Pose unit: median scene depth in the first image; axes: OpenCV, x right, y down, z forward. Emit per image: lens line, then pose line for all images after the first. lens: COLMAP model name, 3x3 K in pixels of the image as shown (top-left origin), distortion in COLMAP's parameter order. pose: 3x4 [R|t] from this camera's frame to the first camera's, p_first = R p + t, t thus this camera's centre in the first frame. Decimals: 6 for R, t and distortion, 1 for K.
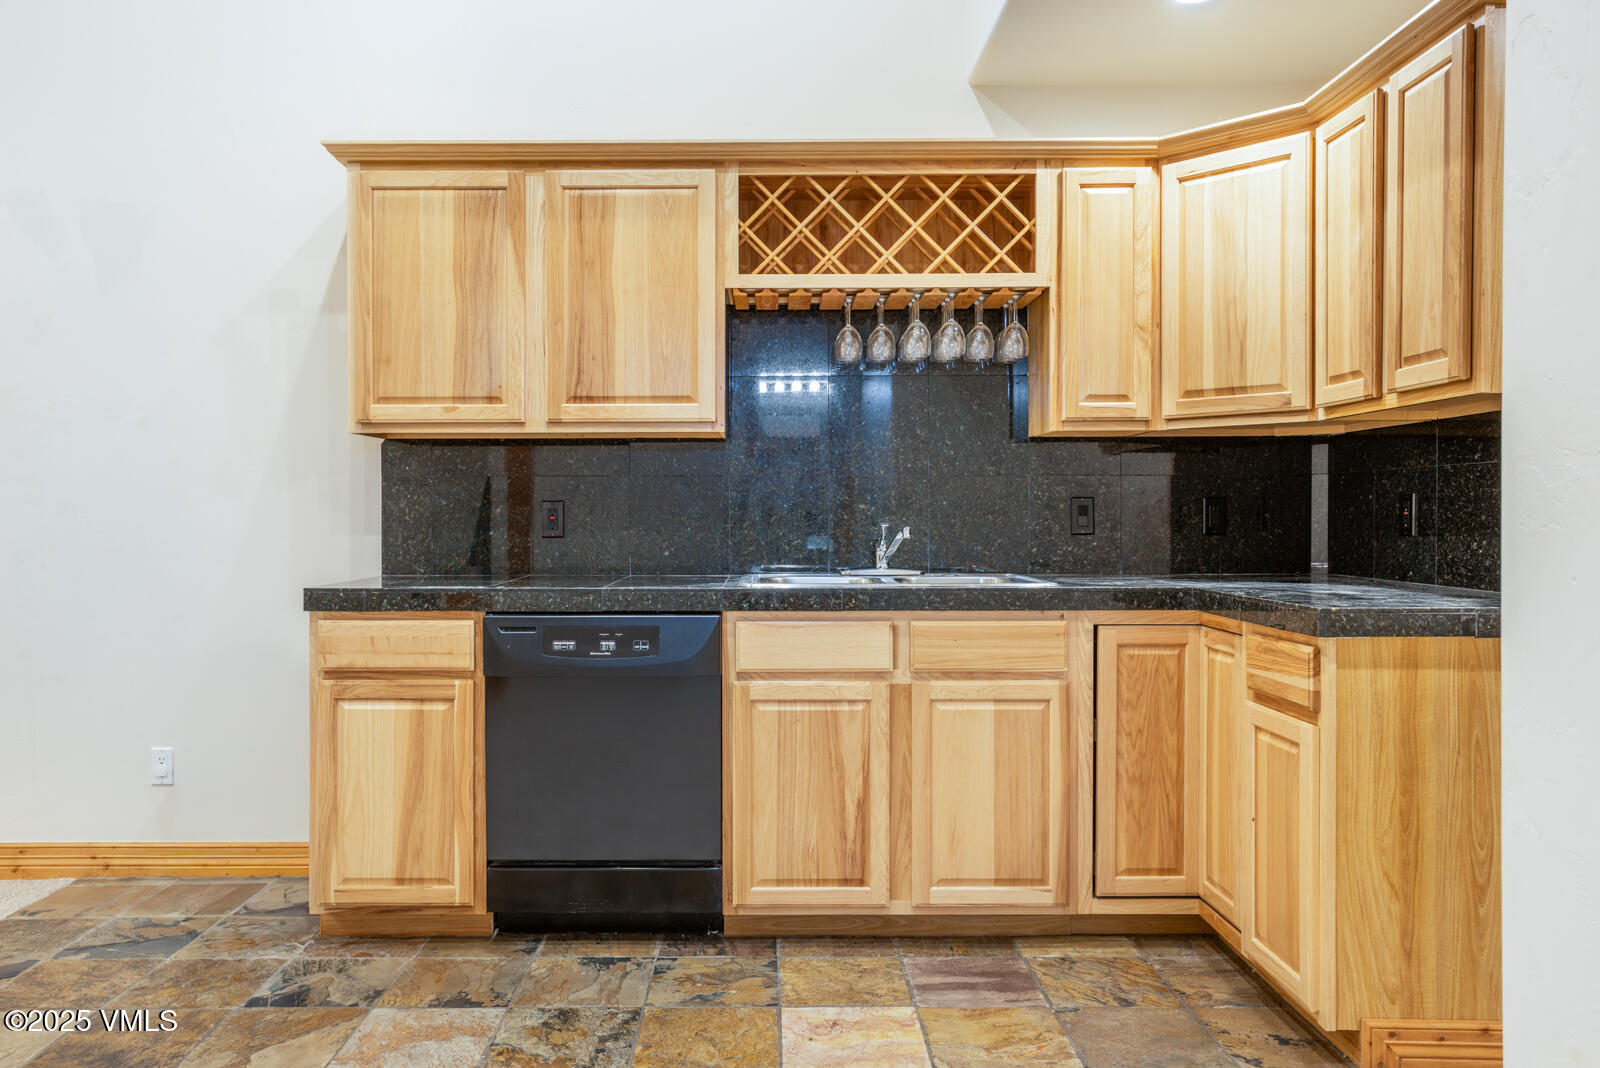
lens RADIAL K [[1177.6, 0, 797.3], [0, 1177.6, 518.2], [0, 0, 1]] dist [0.001892, 0.000590]
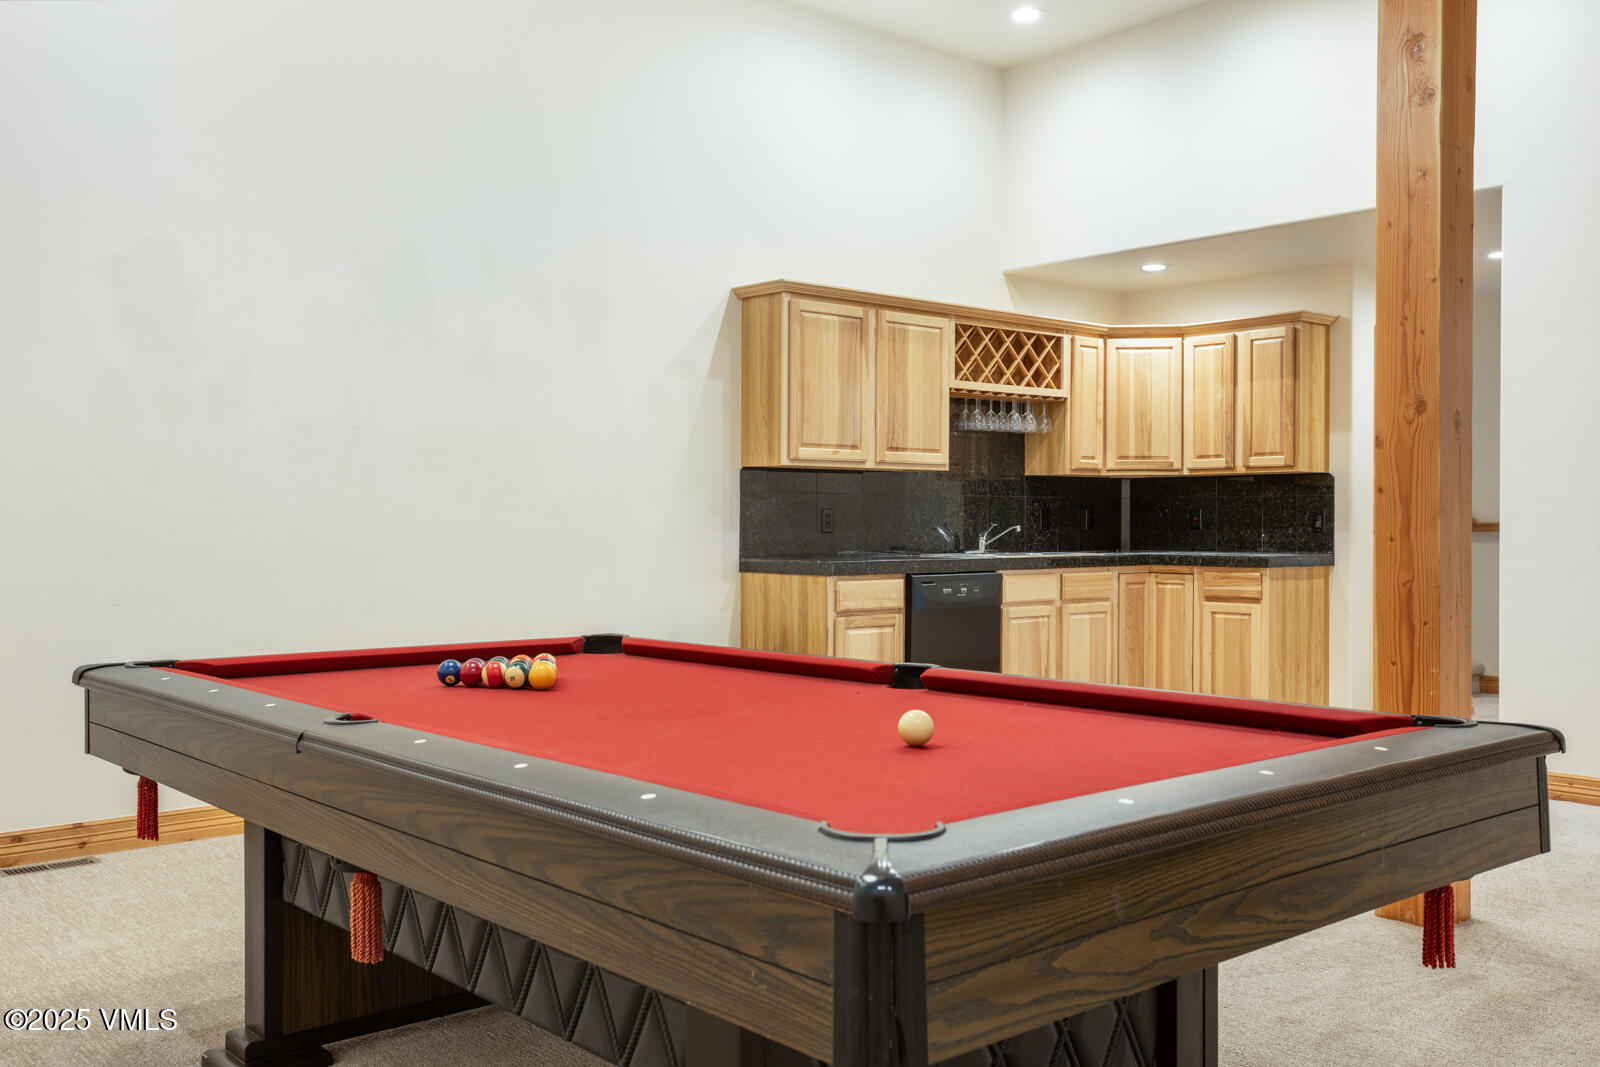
lens RADIAL K [[1497.9, 0, 800.3], [0, 1497.9, 538.0], [0, 0, 1]] dist [0.000320, 0.000000]
pose [[0.740918, -0.006016, 0.671569, -1.709453], [-0.000123, 0.999959, 0.009094, 0.005963], [-0.671596, -0.006821, 0.740886, -0.485392]]
